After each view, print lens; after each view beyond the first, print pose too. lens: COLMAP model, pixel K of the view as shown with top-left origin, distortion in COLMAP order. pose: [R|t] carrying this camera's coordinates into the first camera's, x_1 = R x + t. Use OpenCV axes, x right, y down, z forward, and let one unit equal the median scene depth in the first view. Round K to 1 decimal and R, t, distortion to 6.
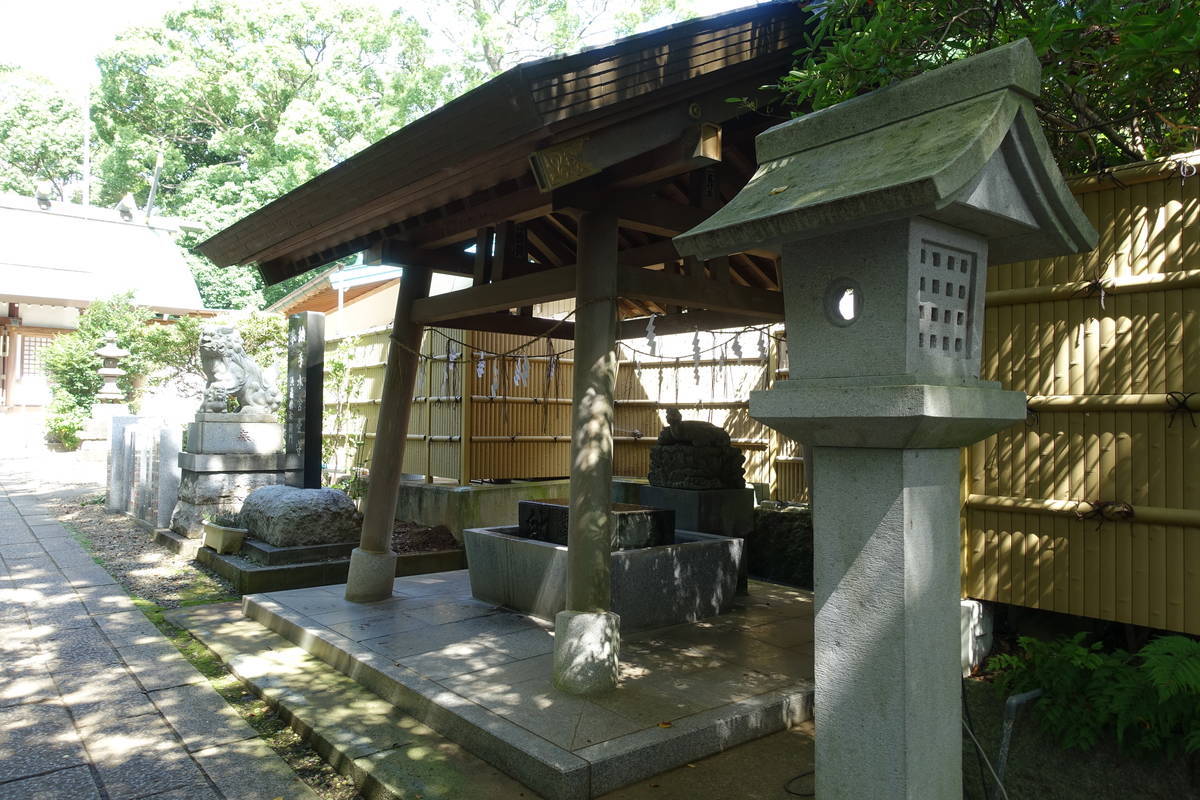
lens RADIAL K [[836.1, 0, 602.0], [0, 836.1, 403.1], [0, 0, 1]] dist [-0.009002, -0.004029]
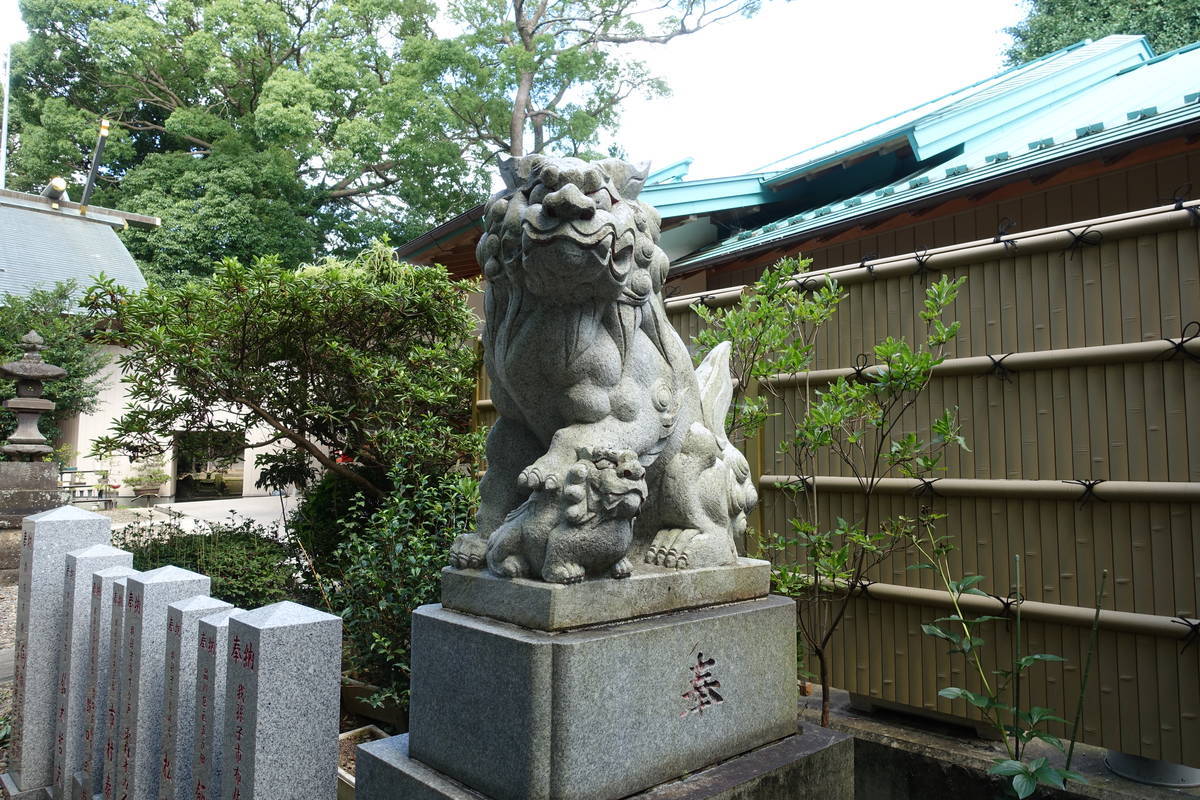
lens RADIAL K [[836.1, 0, 597.9], [0, 836.1, 395.9], [0, 0, 1]] dist [-0.009002, -0.004029]
pose [[0.997487, 0.003254, 0.070771, -0.120925], [0.000787, 0.998374, -0.056996, -0.005252], [-0.070842, 0.056908, 0.995863, 0.203132]]
